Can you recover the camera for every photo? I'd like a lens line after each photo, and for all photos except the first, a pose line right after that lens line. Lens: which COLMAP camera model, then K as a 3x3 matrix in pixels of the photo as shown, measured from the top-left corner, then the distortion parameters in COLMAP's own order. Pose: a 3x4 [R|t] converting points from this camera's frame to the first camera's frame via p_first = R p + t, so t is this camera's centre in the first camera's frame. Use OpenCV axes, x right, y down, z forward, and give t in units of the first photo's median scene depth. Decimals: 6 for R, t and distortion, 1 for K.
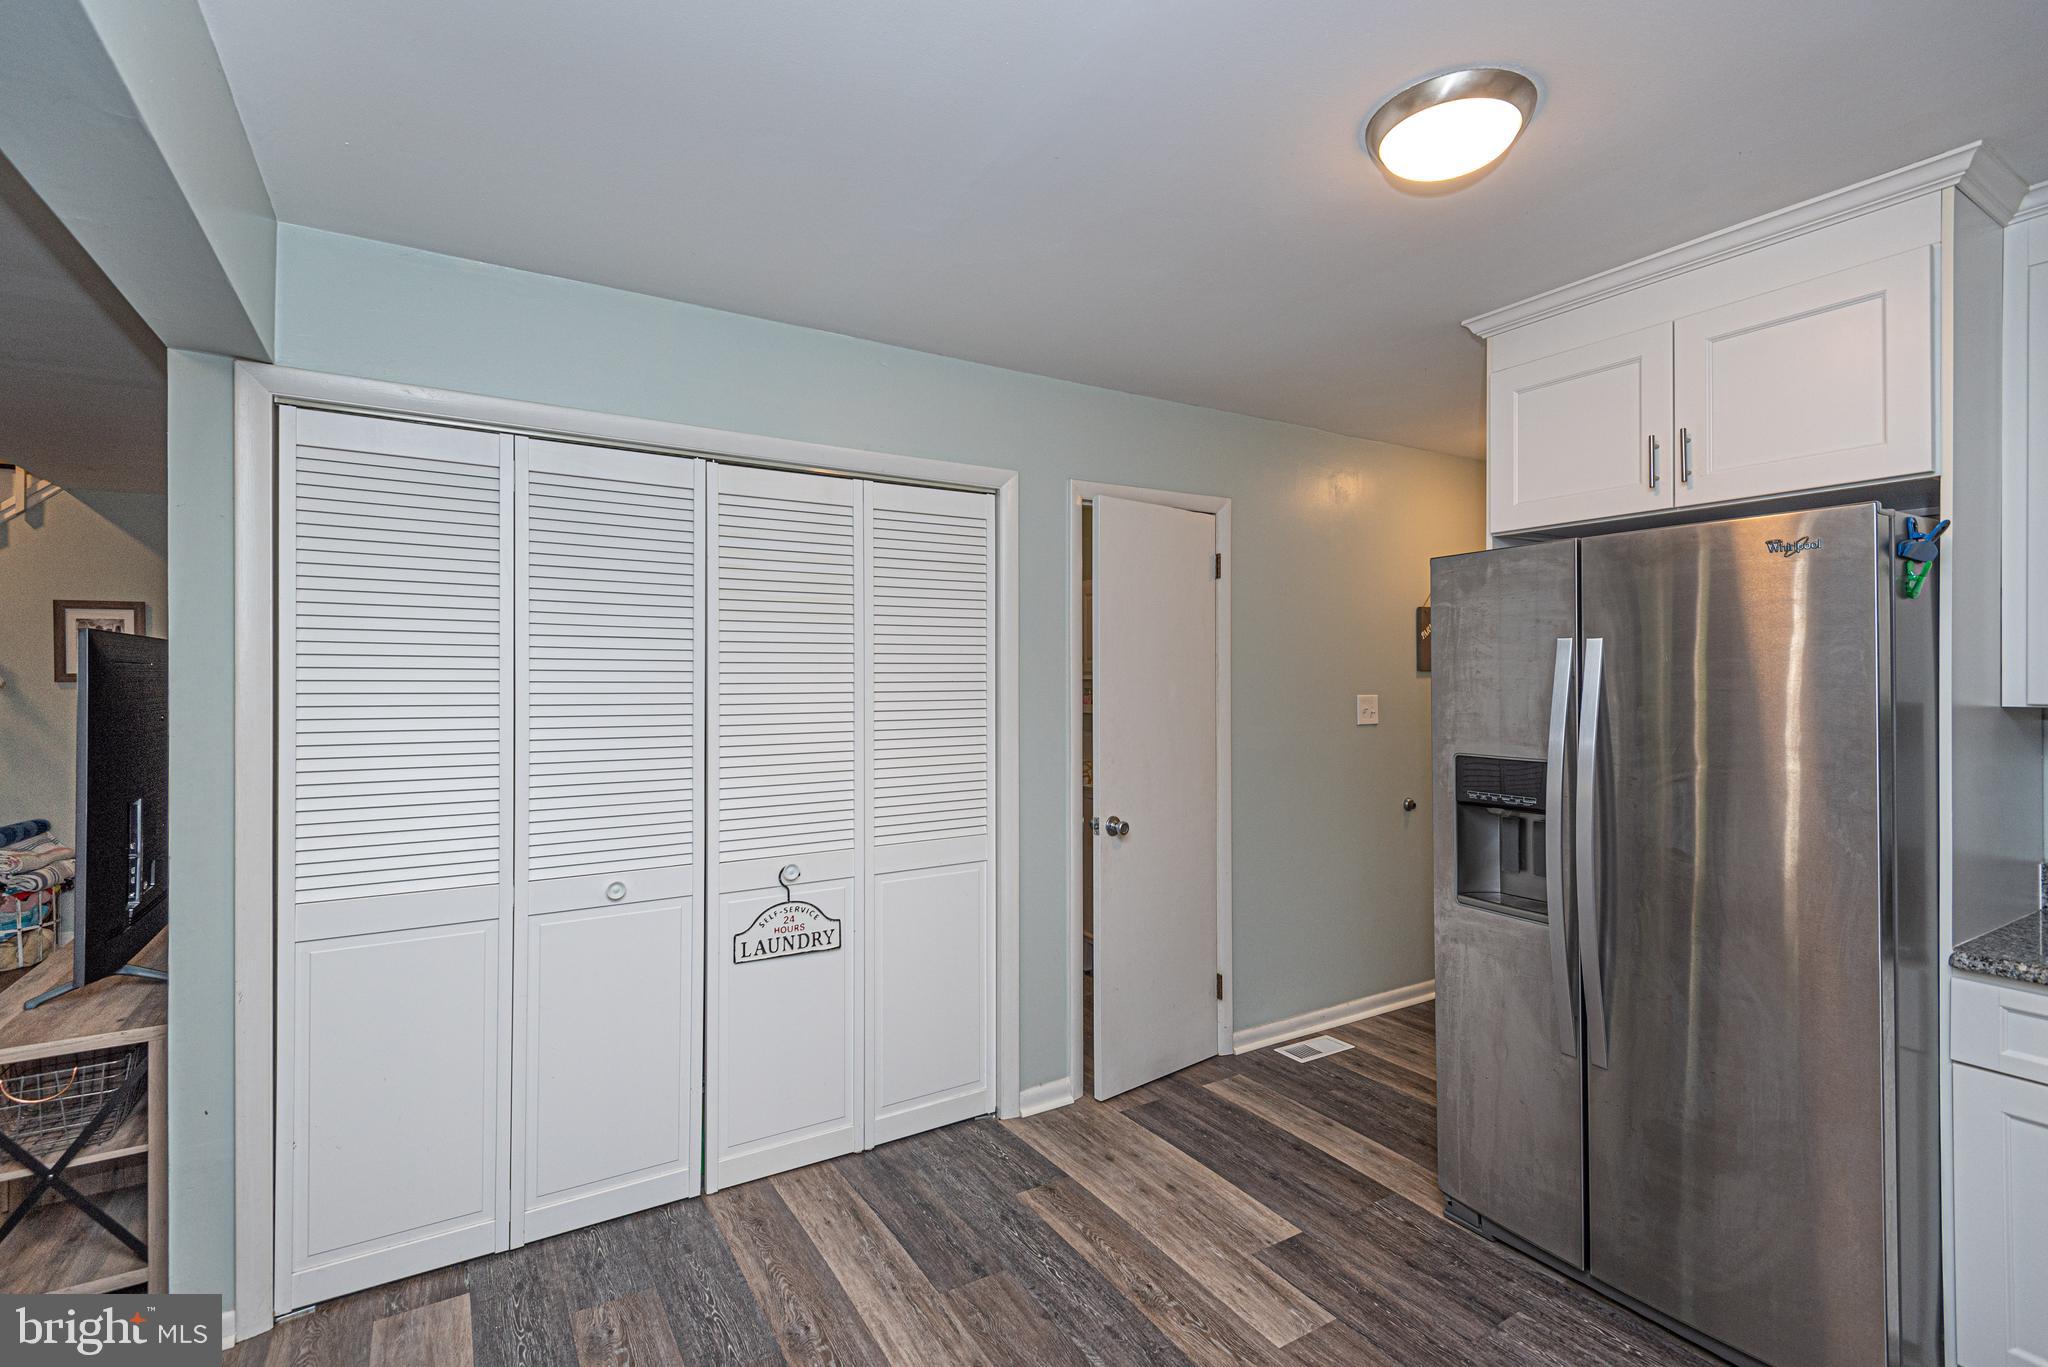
lens RADIAL K [[924.1, 0, 1024.0], [0, 924.1, 683.5], [0, 0, 1]] dist [0.002060, 0.000203]
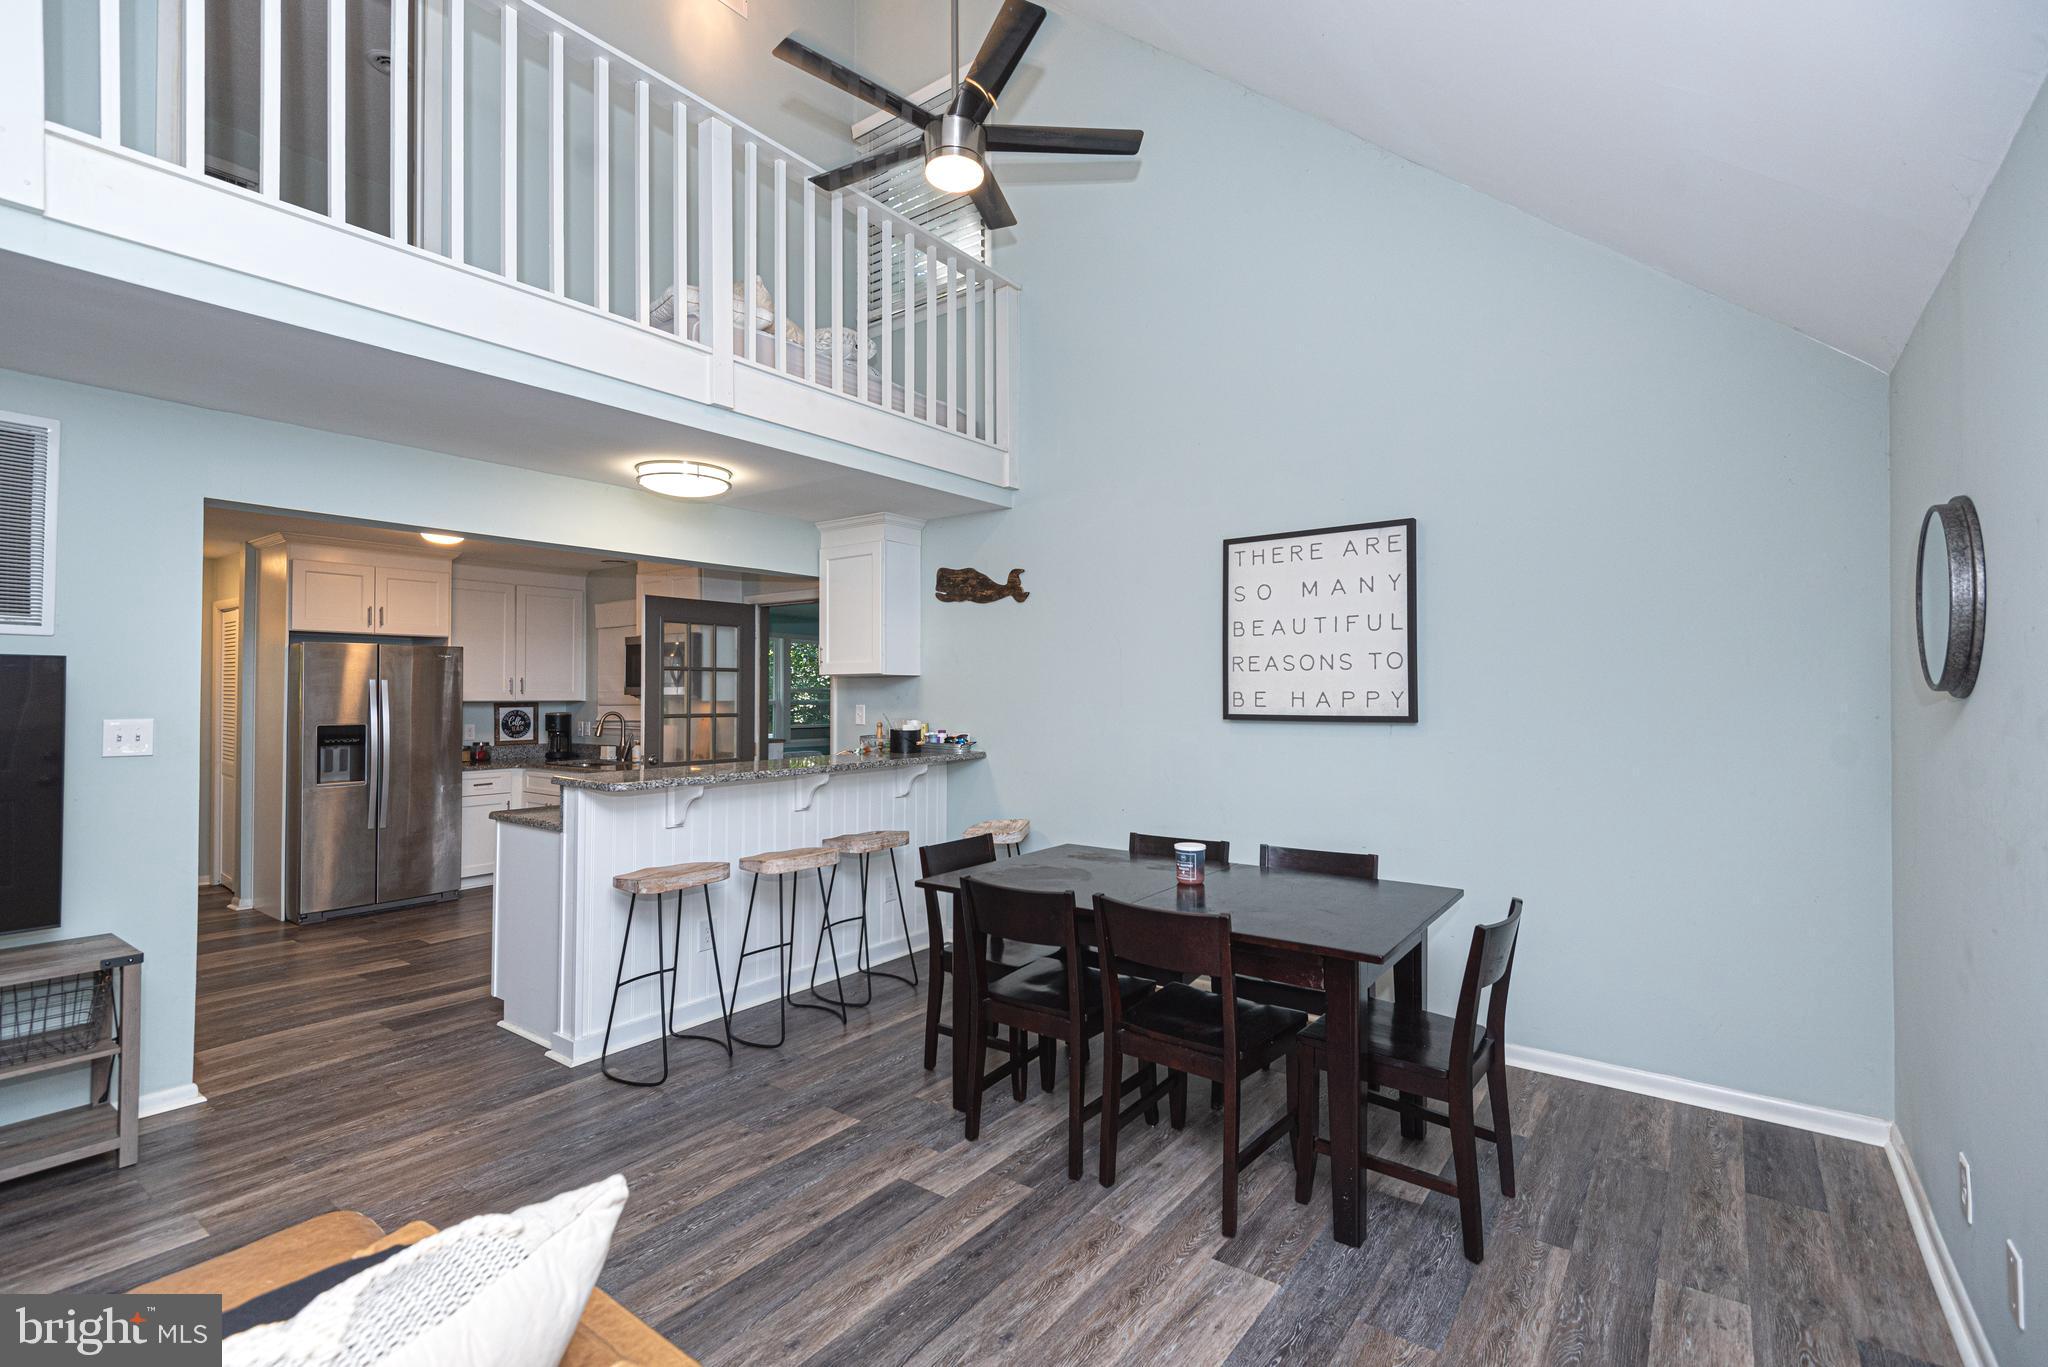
lens RADIAL K [[937.1, 0, 1024.0], [0, 937.1, 683.5], [0, 0, 1]] dist [0.019536, -0.011226]
pose [[-0.368282, 0.008777, 0.929673, -2.254026], [0.004608, 0.999960, -0.007615, -0.004554], [-0.929703, 0.001480, -0.368308, 0.176364]]
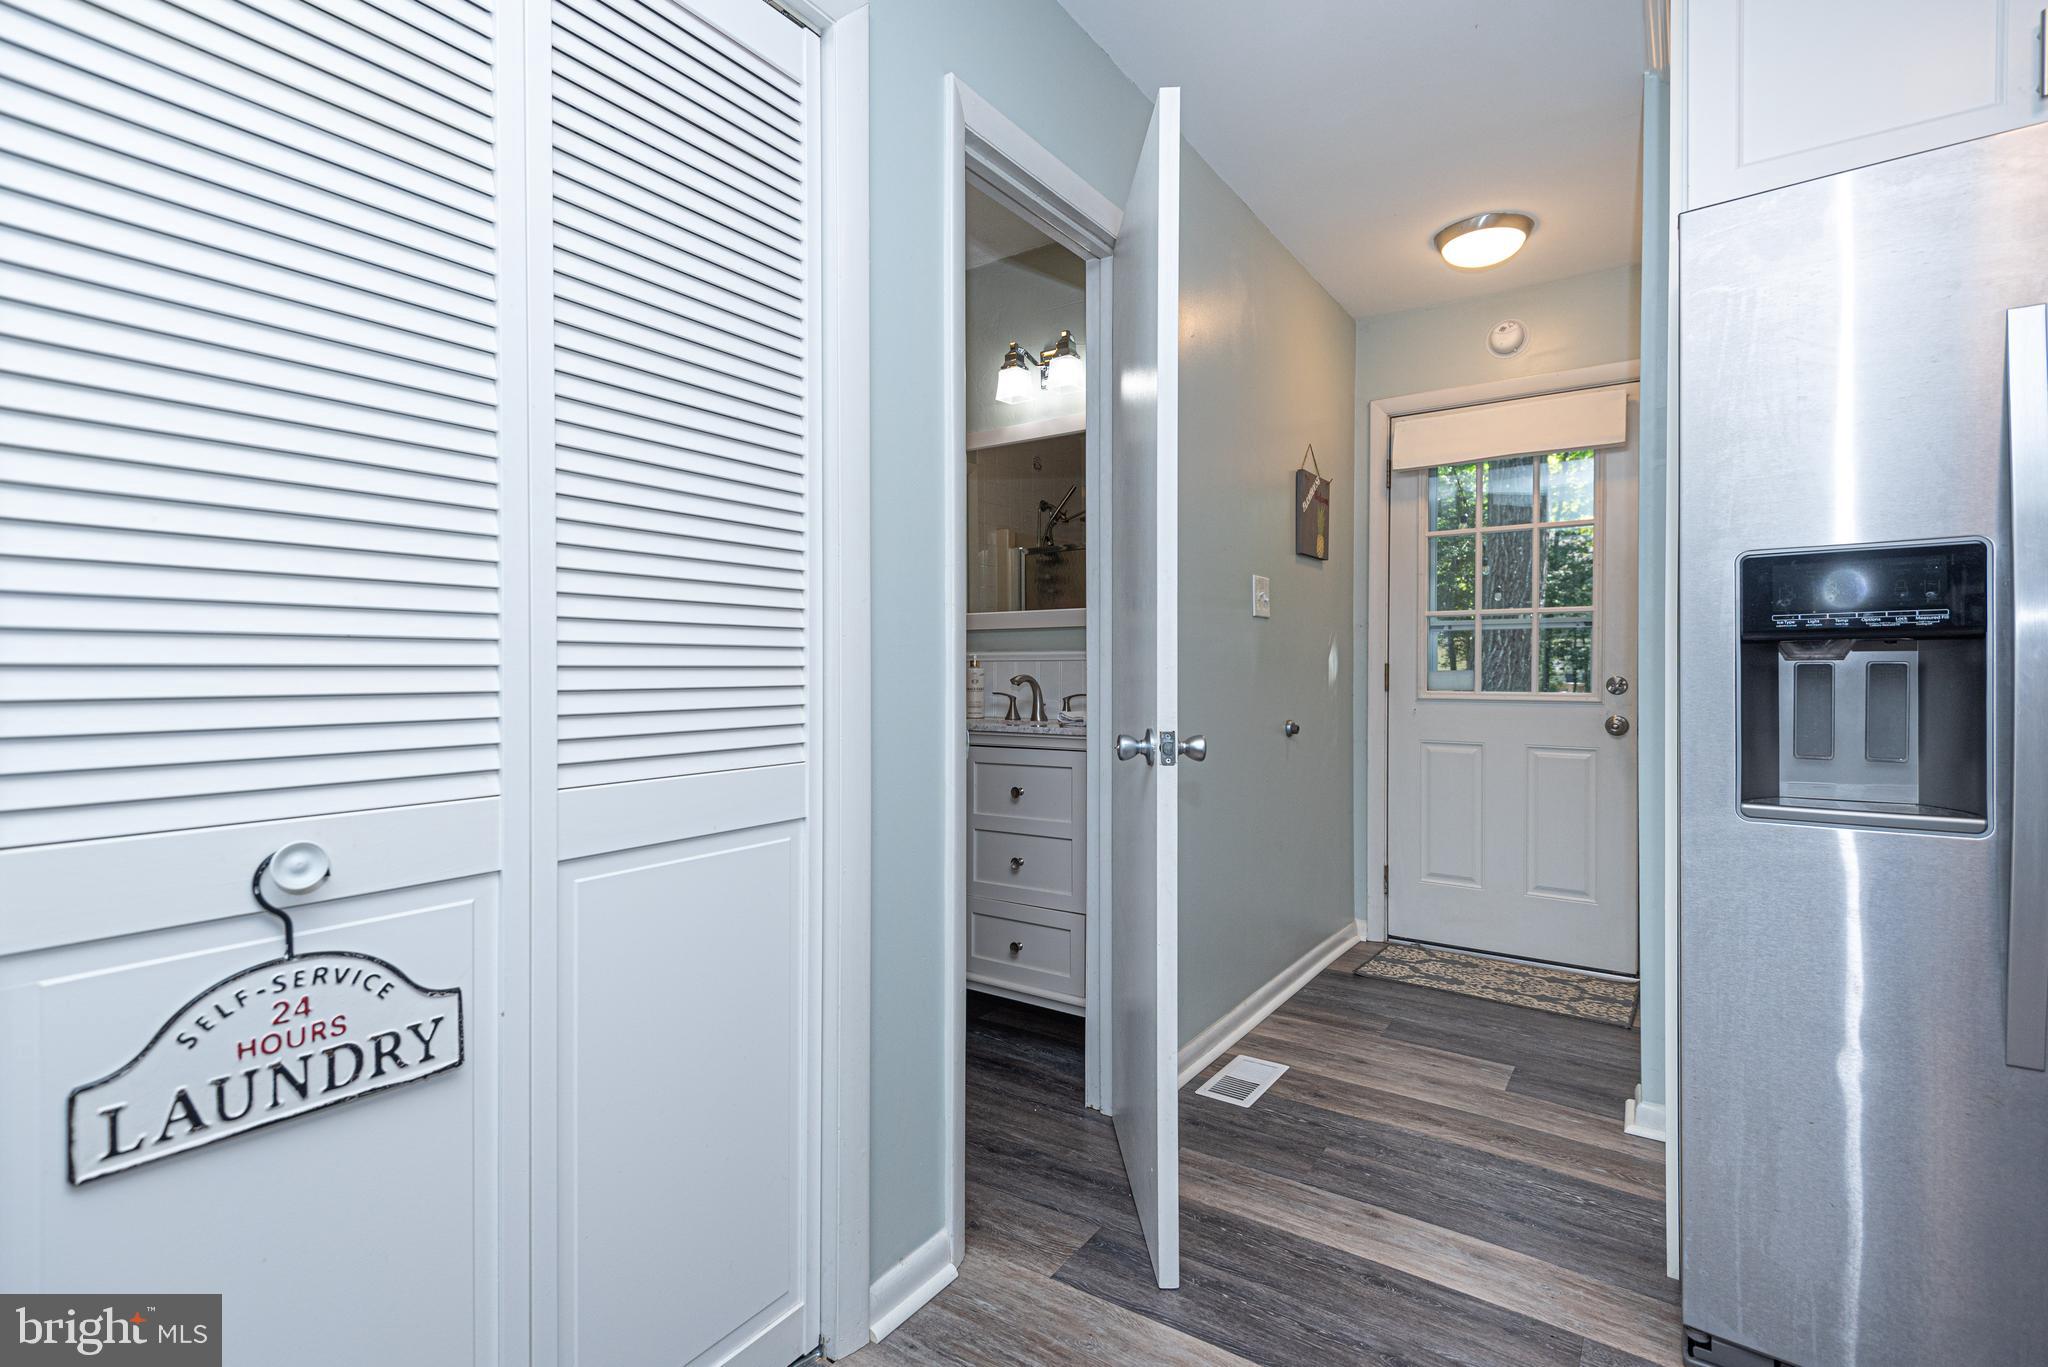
lens RADIAL K [[947.5, 0, 1020.9], [0, 947.5, 676.1], [0, 0, 1]] dist [0.021200, -0.017306]
pose [[0.918495, -0.002947, 0.395423, -0.147894], [0.002900, 0.999996, 0.000717, 0.134840], [-0.395423, 0.000488, 0.918499, 0.578800]]
